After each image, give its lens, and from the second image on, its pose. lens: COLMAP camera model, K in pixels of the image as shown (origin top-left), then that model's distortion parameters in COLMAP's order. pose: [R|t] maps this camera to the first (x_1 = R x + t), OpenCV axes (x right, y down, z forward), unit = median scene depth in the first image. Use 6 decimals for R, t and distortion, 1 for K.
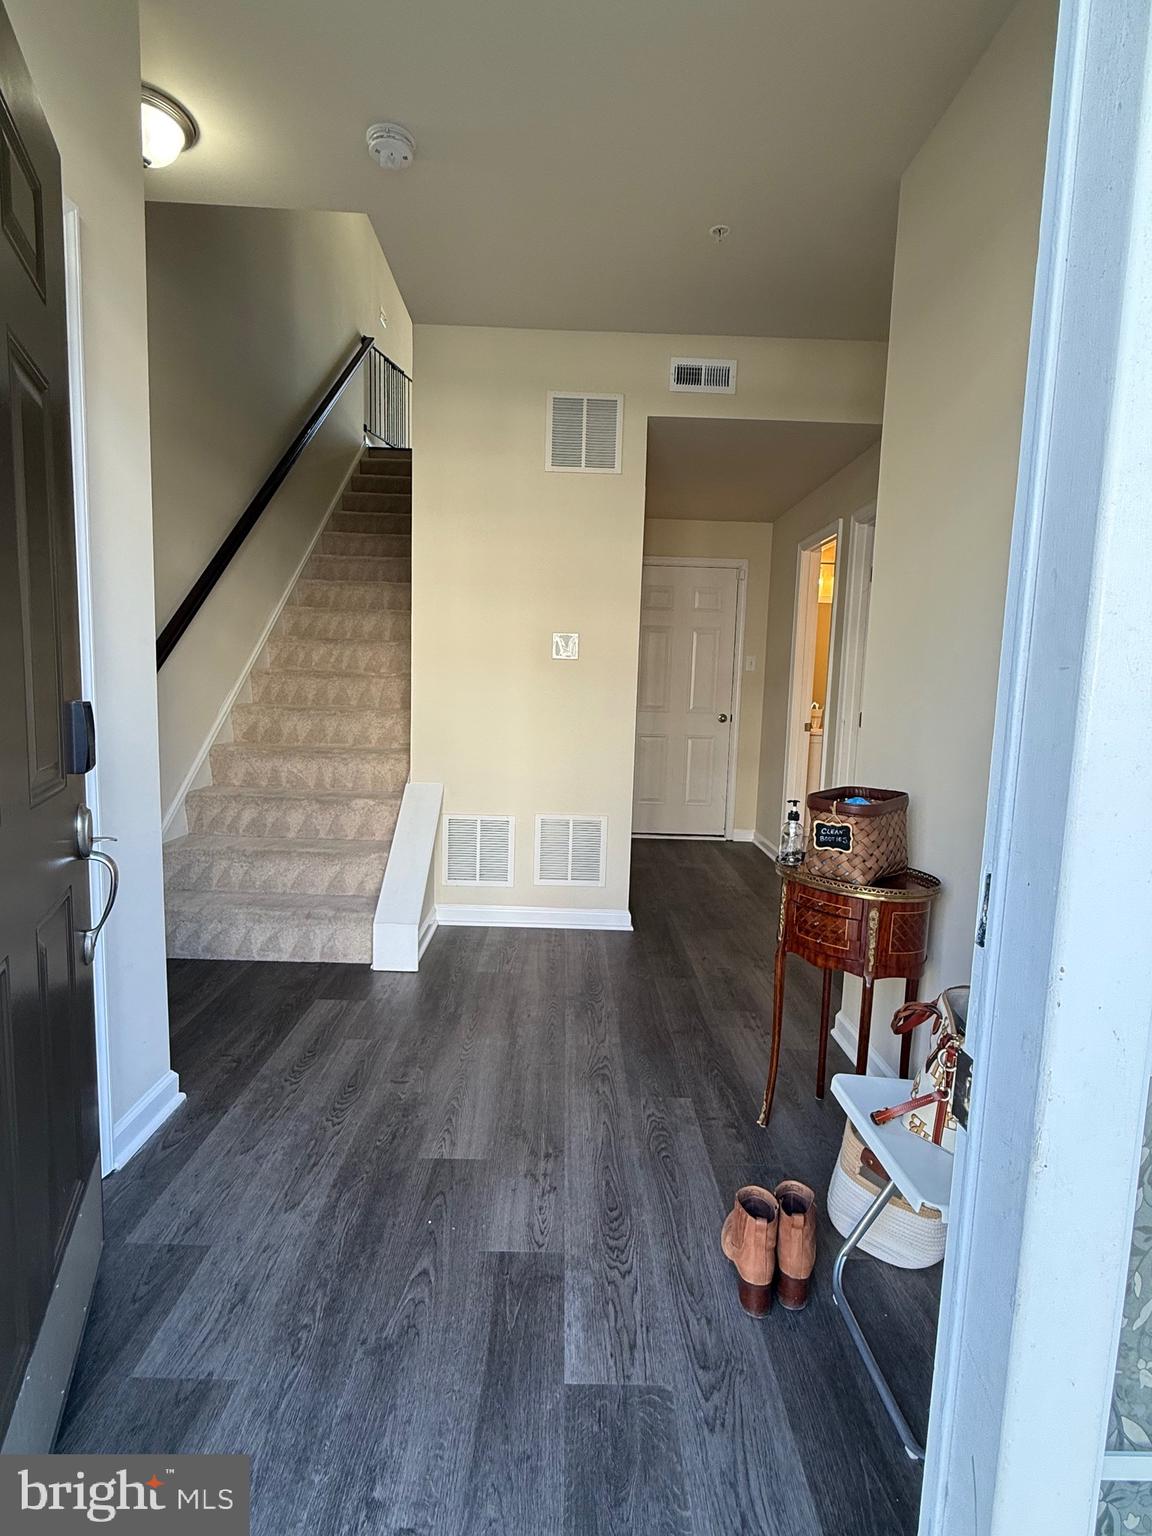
lens RADIAL K [[765.2, 0, 576.0], [0, 765.2, 768.0], [0, 0, 1]] dist [0.000187, 0.000021]
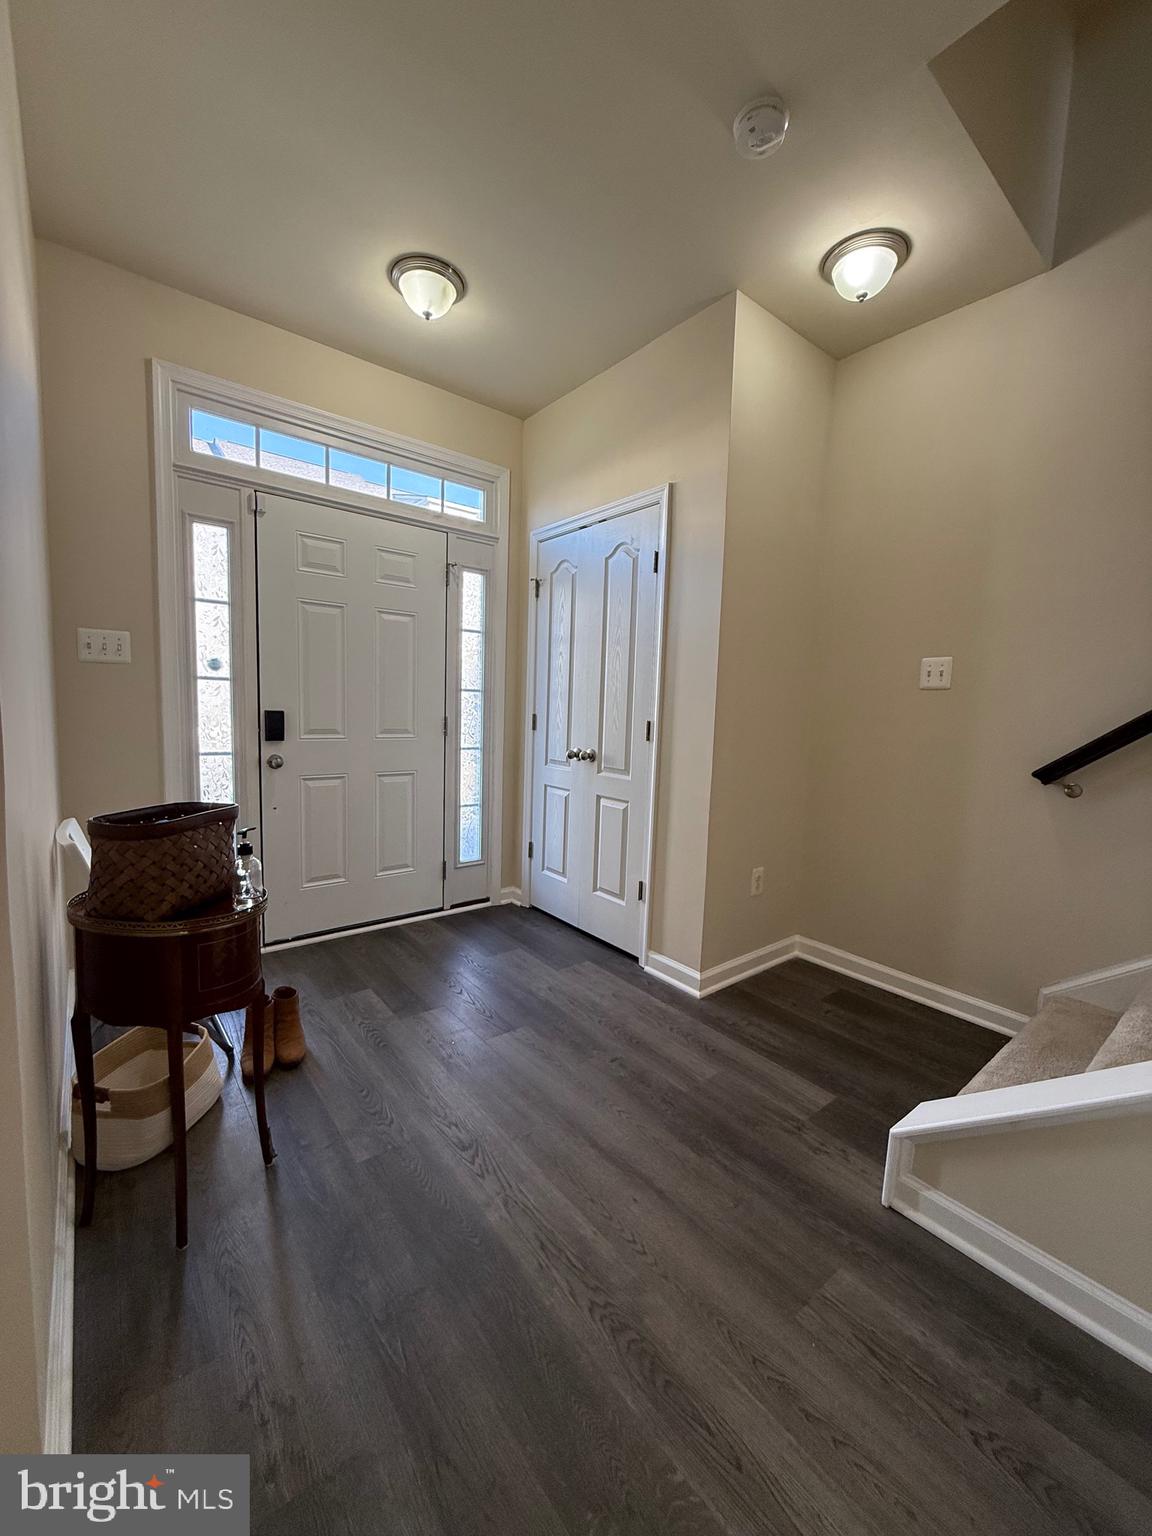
lens RADIAL K [[611.9, 0, 576.0], [0, 611.9, 768.0], [0, 0, 1]] dist [-0.002503, -0.000021]
pose [[-0.790773, 0.007398, -0.612065, 0.388581], [-0.124247, 0.977171, 0.172335, -0.174050], [0.599367, 0.212325, -0.771801, 1.638630]]
